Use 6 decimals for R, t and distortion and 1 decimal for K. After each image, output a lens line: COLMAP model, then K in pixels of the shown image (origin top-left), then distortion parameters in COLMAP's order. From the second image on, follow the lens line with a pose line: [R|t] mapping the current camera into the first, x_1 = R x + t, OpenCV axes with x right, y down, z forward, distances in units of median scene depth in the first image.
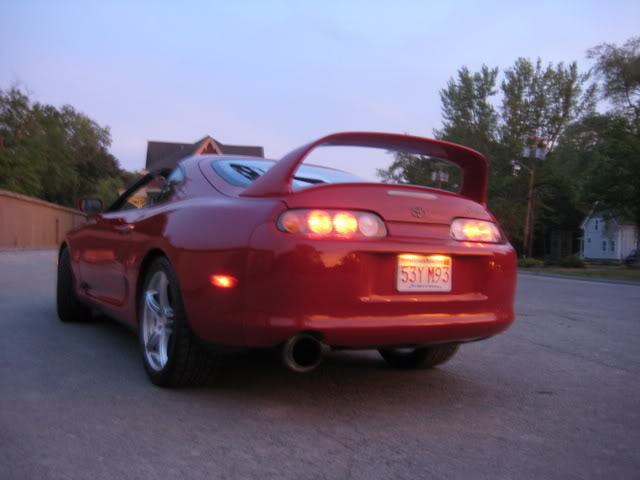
lens RADIAL K [[666.6, 0, 309.7], [0, 666.6, 238.9], [0, 0, 1]] dist [-0.148541, 0.205038]
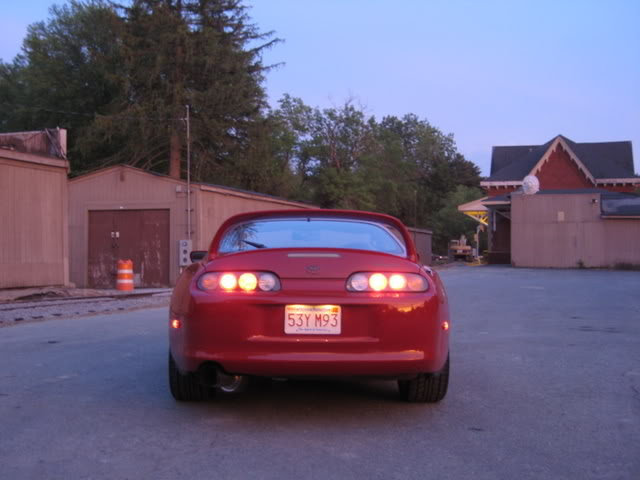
lens RADIAL K [[774.5, 0, 300.1], [0, 774.5, 242.6], [0, 0, 1]] dist [-0.117016, 0.060524]
pose [[0.863861, -0.040952, -0.502063, 0.201923], [0.032529, 0.999145, -0.025526, -0.012736], [0.502679, 0.005719, 0.864454, -0.061658]]
